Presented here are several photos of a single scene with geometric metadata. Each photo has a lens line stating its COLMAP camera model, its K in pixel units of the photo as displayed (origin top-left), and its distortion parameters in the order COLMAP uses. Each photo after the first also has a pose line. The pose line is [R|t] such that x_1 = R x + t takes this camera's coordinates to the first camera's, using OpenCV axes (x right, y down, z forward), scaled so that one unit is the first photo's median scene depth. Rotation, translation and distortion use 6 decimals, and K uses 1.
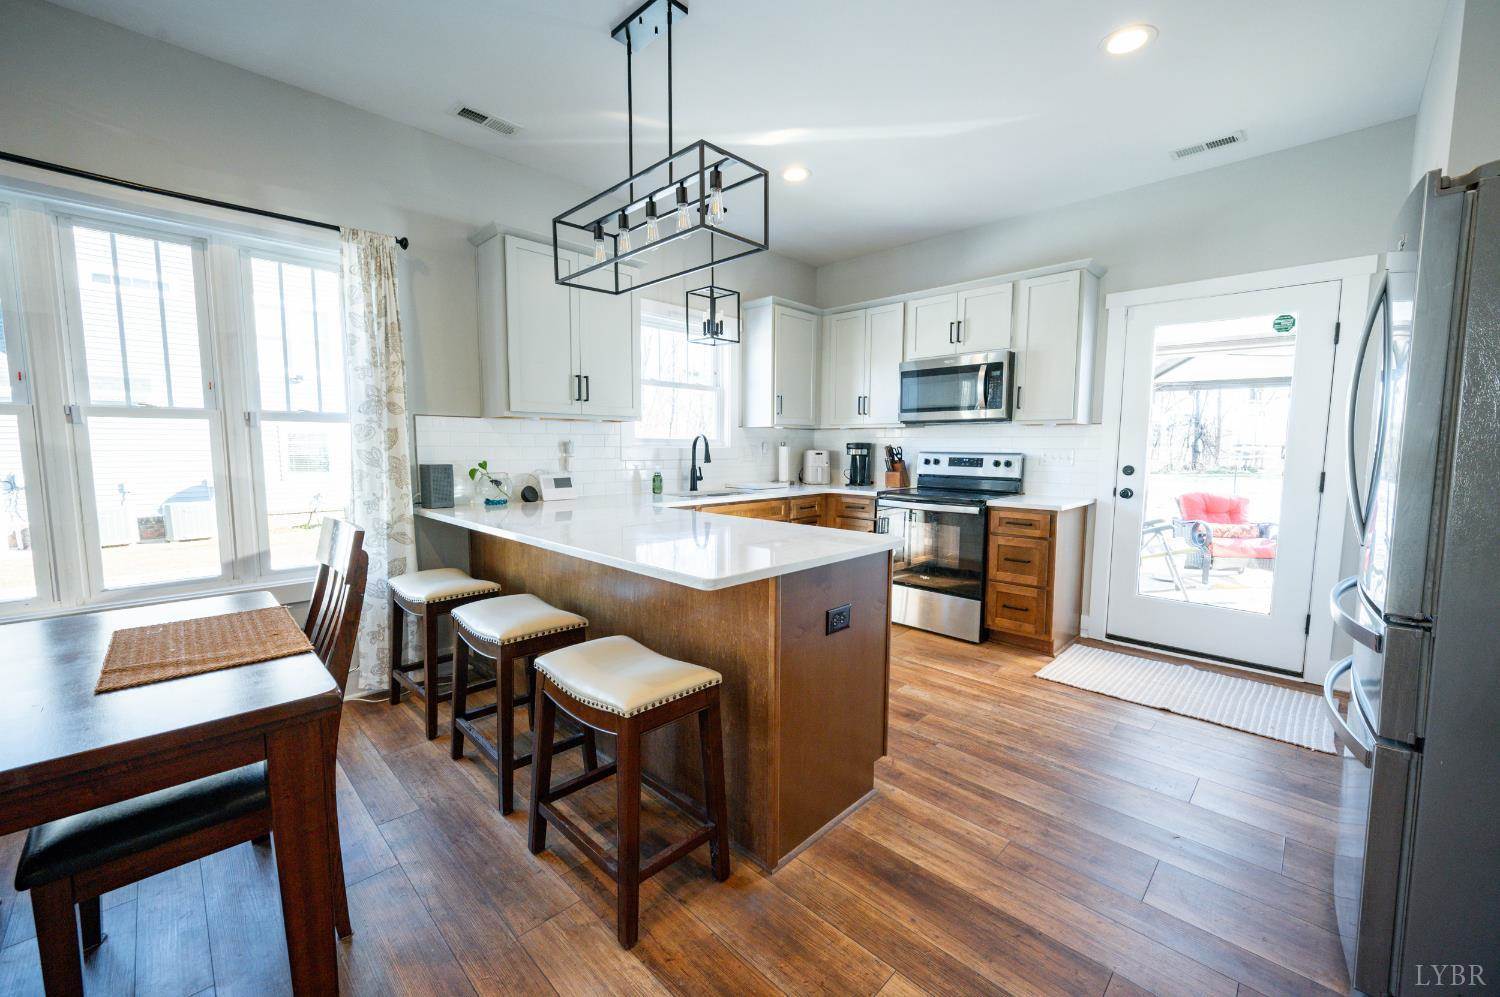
lens RADIAL K [[585.4, 0, 749.1], [0, 585.4, 497.4], [0, 0, 1]] dist [-0.002468, 0.000028]
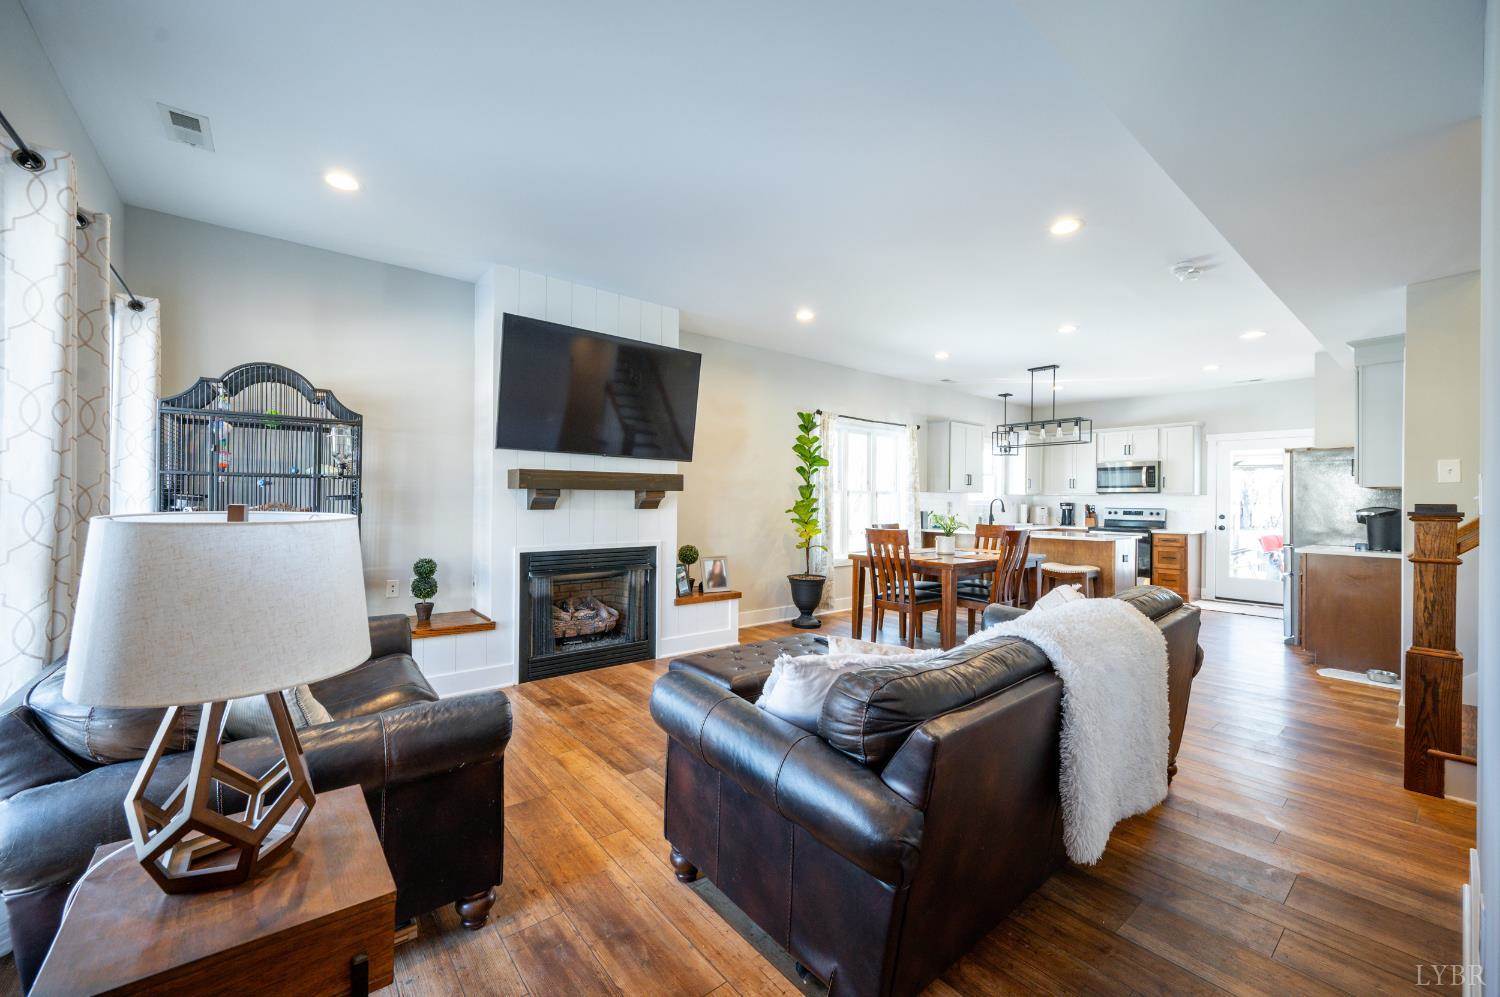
lens RADIAL K [[585.4, 0, 747.8], [0, 585.4, 496.4], [0, 0, 1]] dist [-0.002468, 0.000028]
pose [[0.993245, 0.005005, -0.115929, -0.794596], [-0.016174, 0.995288, -0.095607, 0.107283], [0.114904, 0.096836, 0.988645, -1.269651]]
